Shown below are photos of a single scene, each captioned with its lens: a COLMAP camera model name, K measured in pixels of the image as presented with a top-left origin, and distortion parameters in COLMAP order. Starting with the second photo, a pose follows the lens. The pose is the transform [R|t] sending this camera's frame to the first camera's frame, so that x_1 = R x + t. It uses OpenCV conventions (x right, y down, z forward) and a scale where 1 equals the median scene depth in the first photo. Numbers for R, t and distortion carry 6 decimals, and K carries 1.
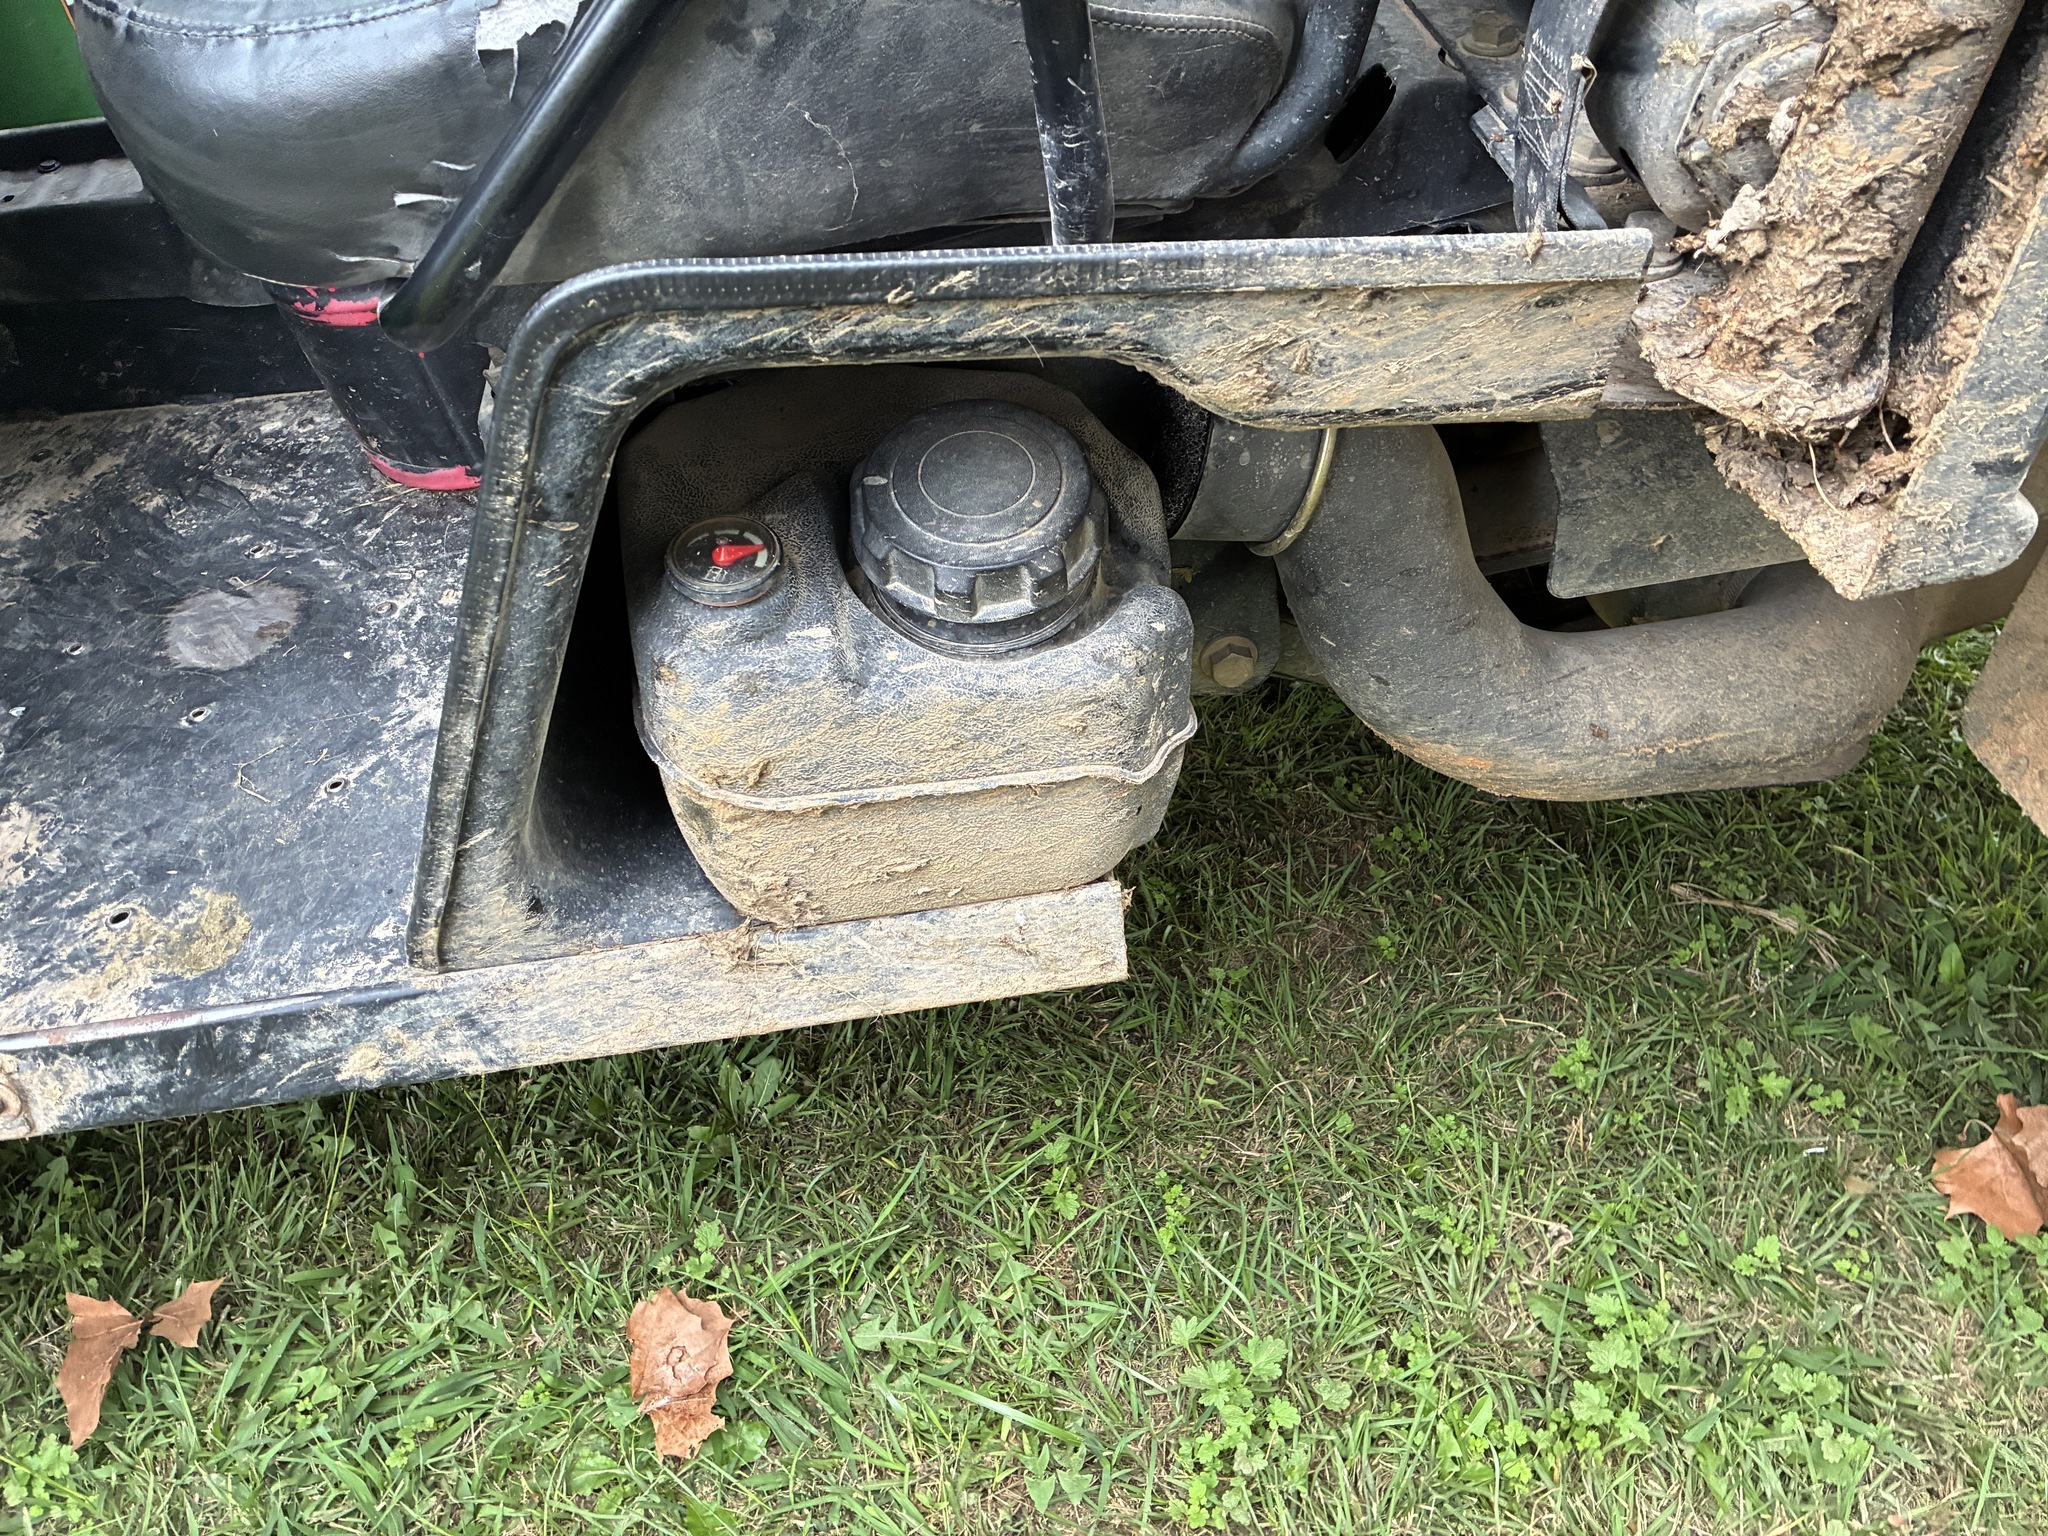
lens RADIAL K [[1547.2, 0, 1047.3], [0, 1547.2, 736.8], [0, 0, 1]] dist [0.057489, -0.079224]
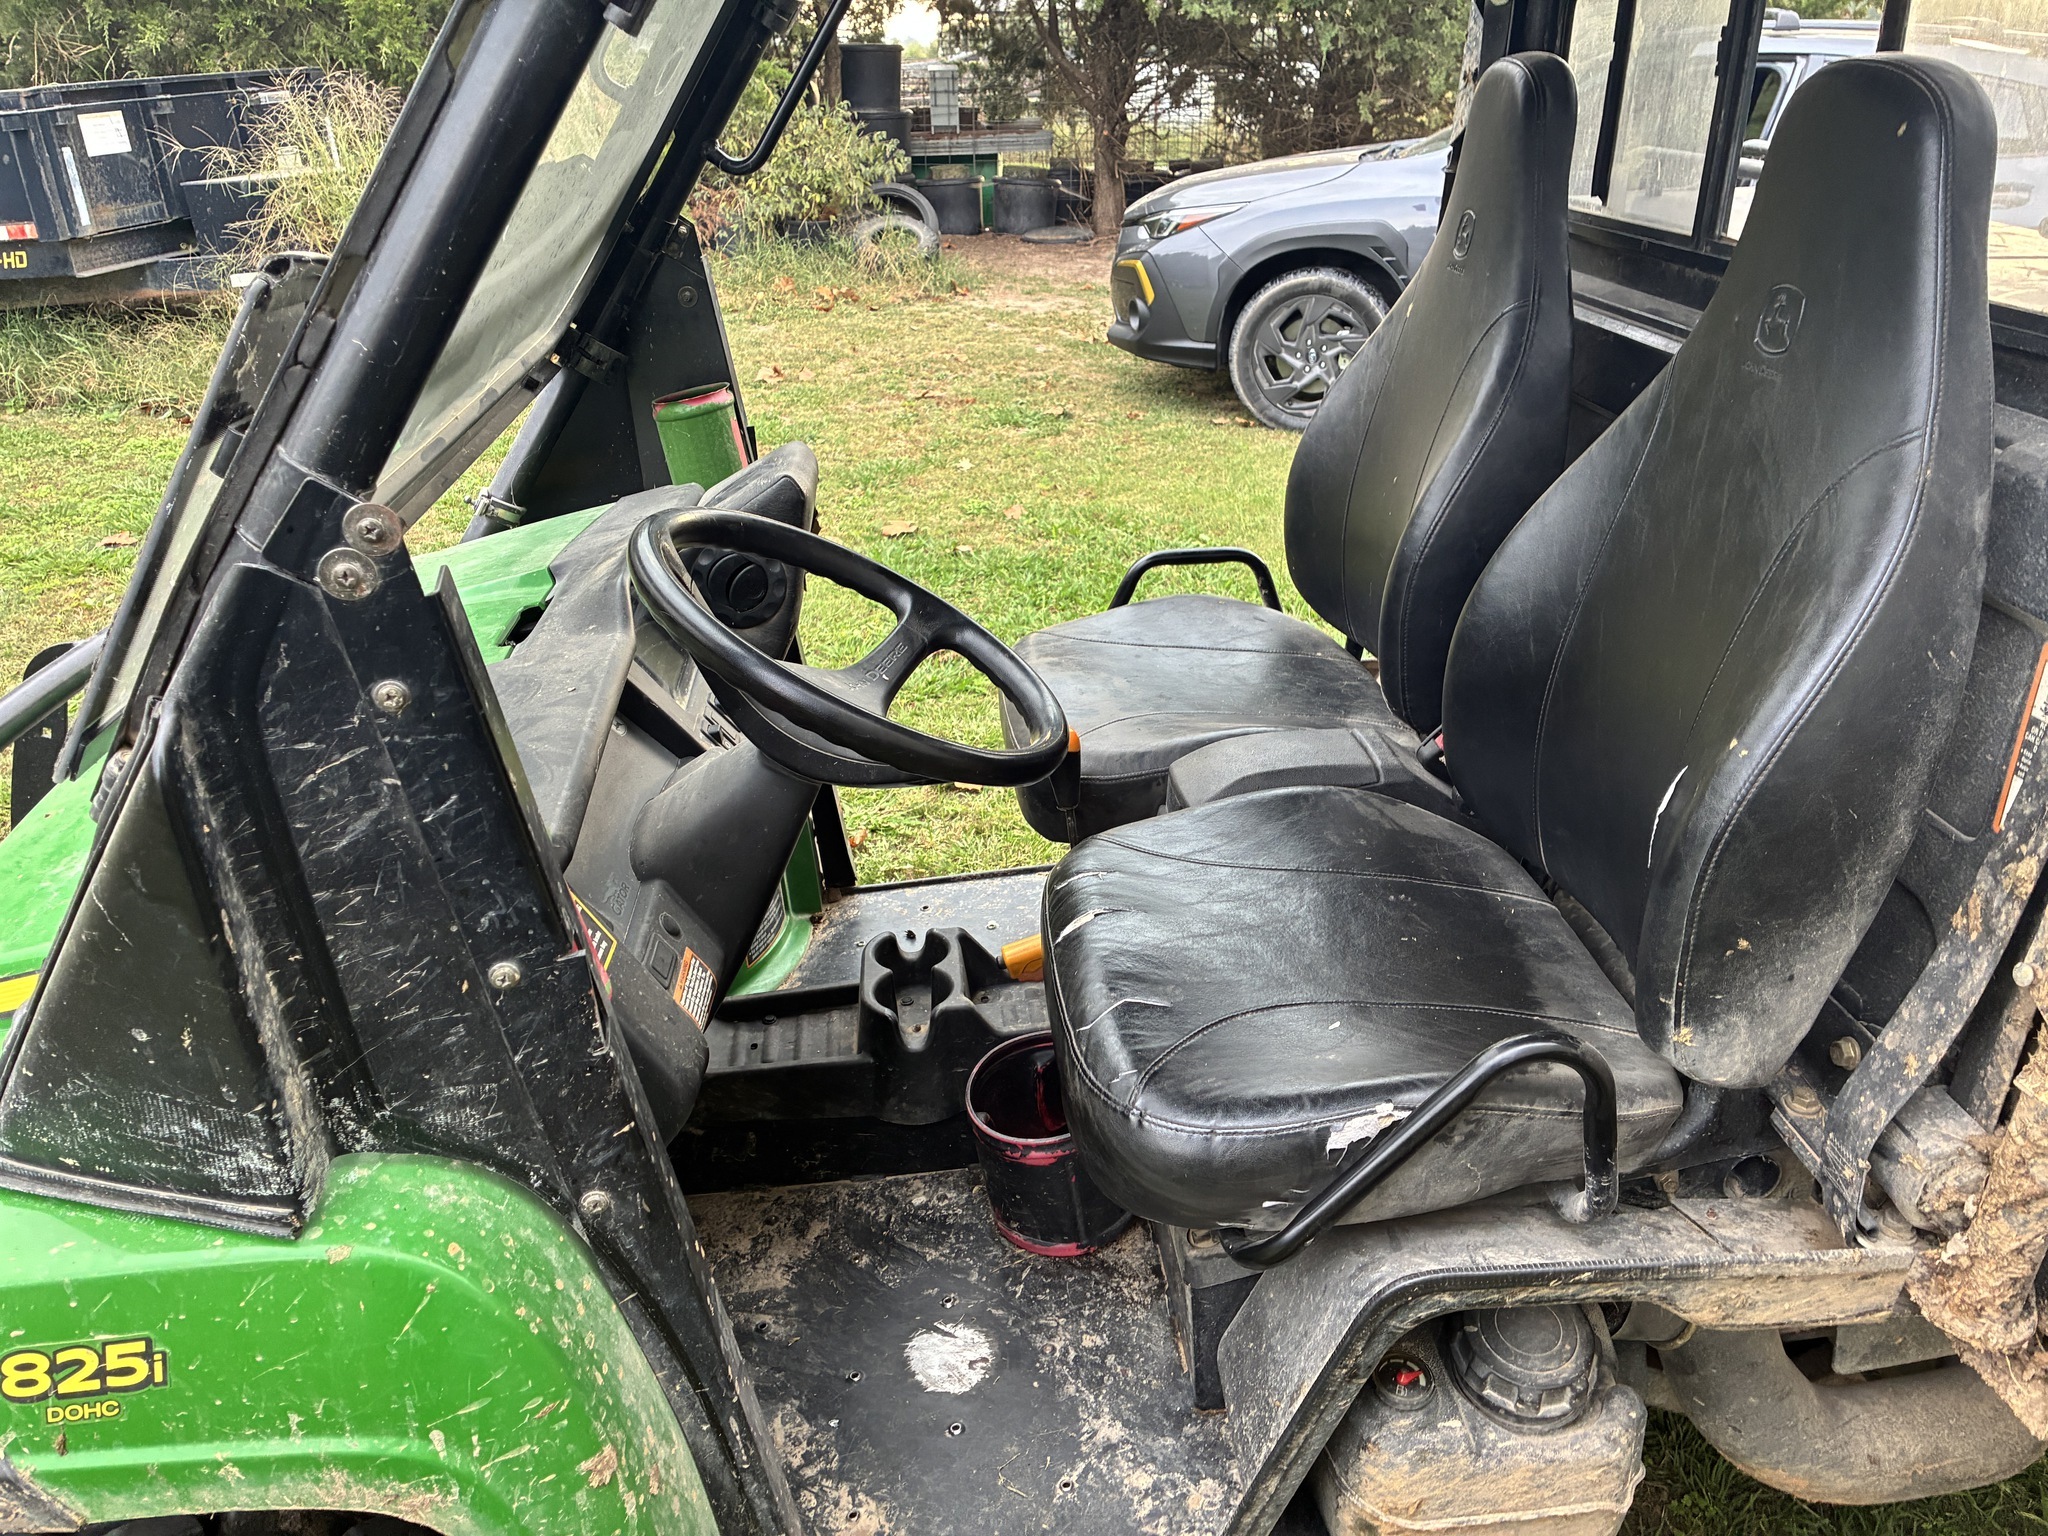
lens RADIAL K [[1547.2, 0, 1029.0], [0, 1547.2, 753.3], [0, 0, 1]] dist [0.057489, -0.079224]
pose [[0.998831, -0.004979, -0.048080, -0.518369], [-0.010930, 0.945653, -0.324995, -0.196437], [0.047085, 0.325140, 0.944493, -0.935538]]
